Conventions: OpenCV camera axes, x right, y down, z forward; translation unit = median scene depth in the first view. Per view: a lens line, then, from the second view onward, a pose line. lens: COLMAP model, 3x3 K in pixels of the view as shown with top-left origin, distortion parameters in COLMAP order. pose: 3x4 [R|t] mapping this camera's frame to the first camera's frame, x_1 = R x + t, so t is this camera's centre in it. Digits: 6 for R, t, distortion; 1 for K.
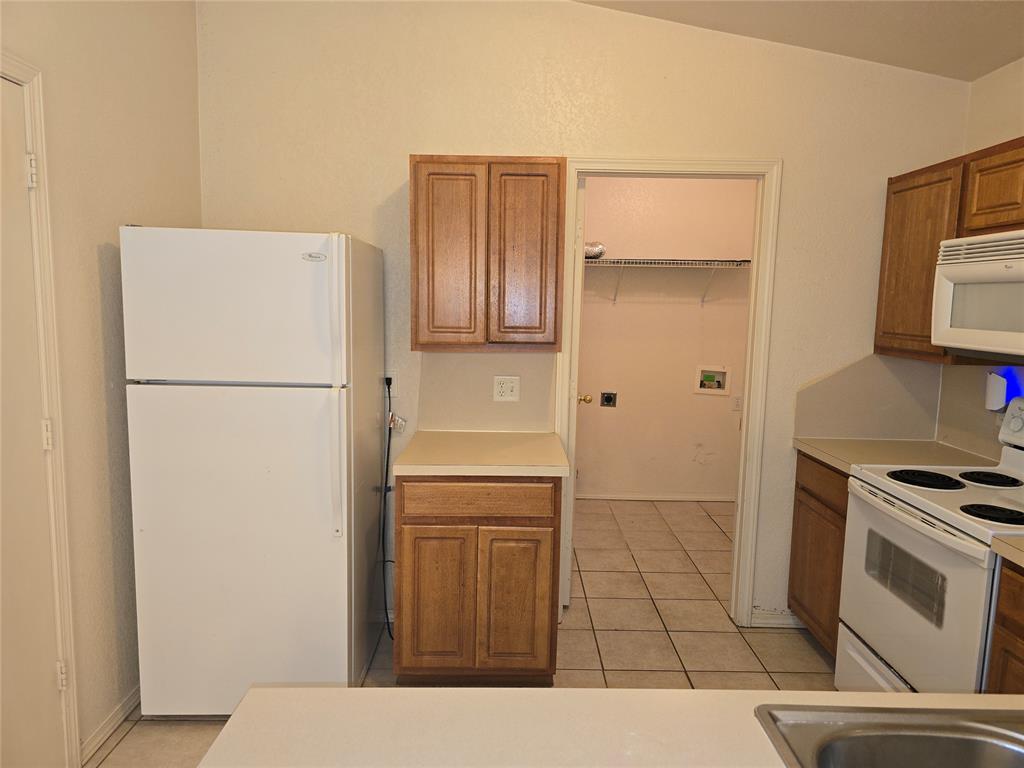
lens RADIAL K [[676.0, 0, 525.9], [0, 676.0, 383.3], [0, 0, 1]] dist [0.059181, -0.074839]
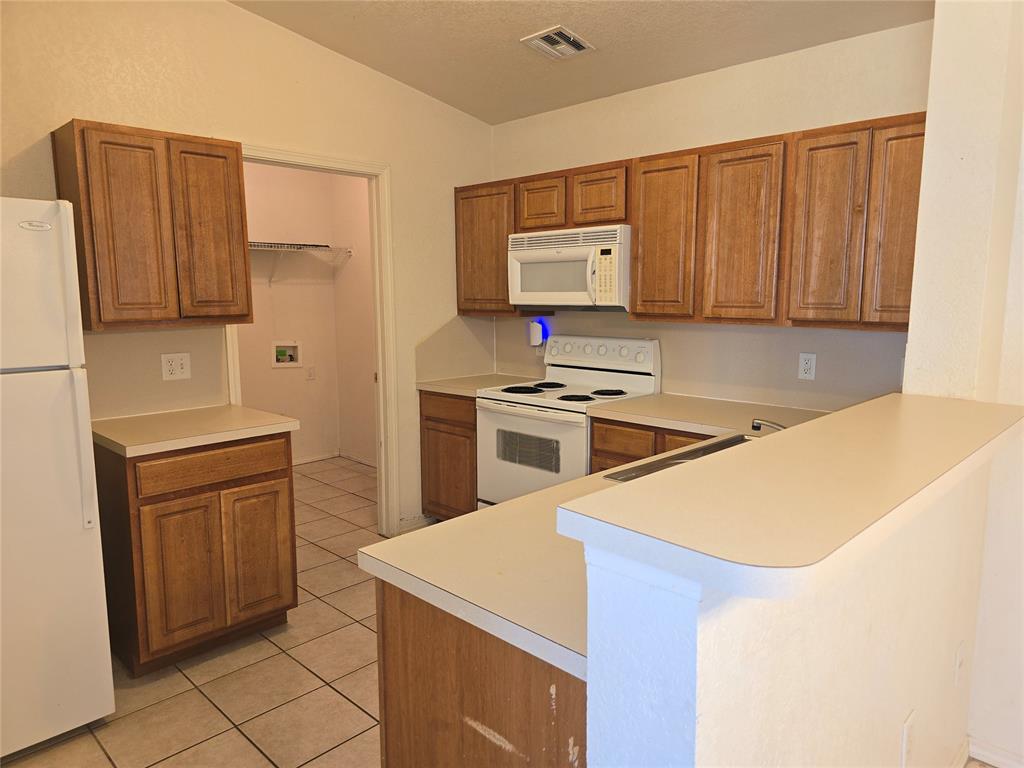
lens RADIAL K [[676.0, 0, 525.9], [0, 676.0, 383.3], [0, 0, 1]] dist [0.059181, -0.074839]
pose [[0.705766, -0.116959, 0.698724, -0.429148], [0.104140, 0.992692, 0.060976, 0.028936], [-0.700749, 0.029730, 0.712788, -0.082590]]
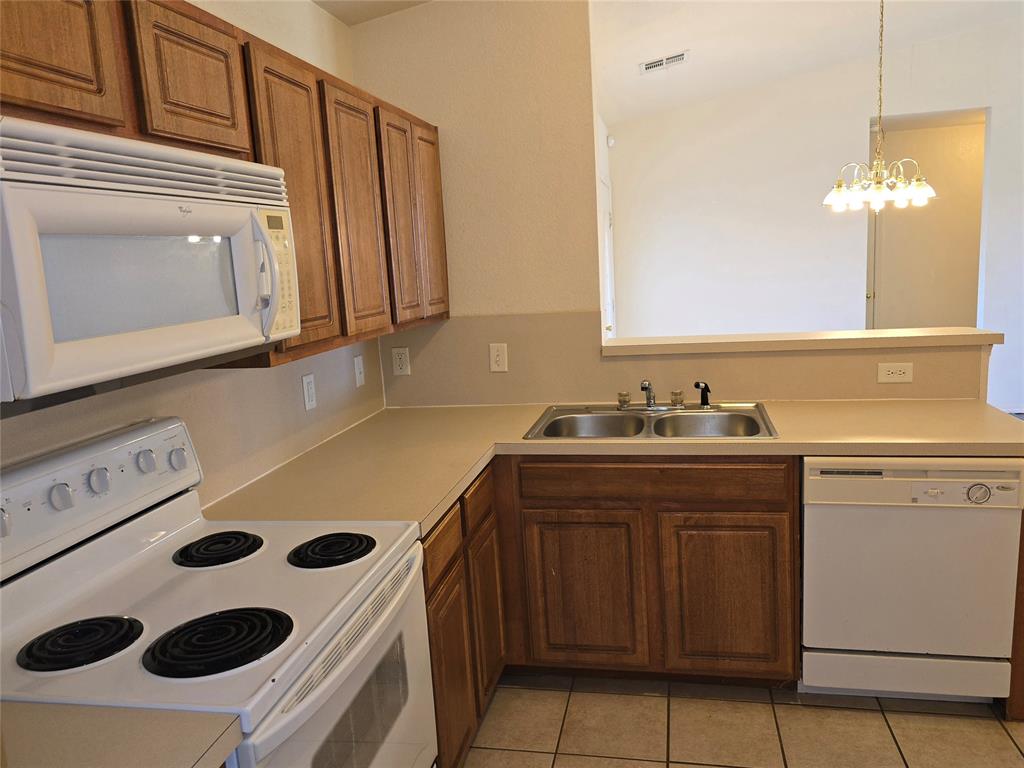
lens RADIAL K [[779.6, 0, 512.0], [0, 779.6, 384.0], [0, 0, 1]] dist [0.003485, 0.001633]
pose [[-0.975944, 0.000809, 0.218021, 0.237544], [0.064484, 0.956324, 0.285106, -0.162336], [-0.208268, 0.292306, -0.933371, 1.297724]]
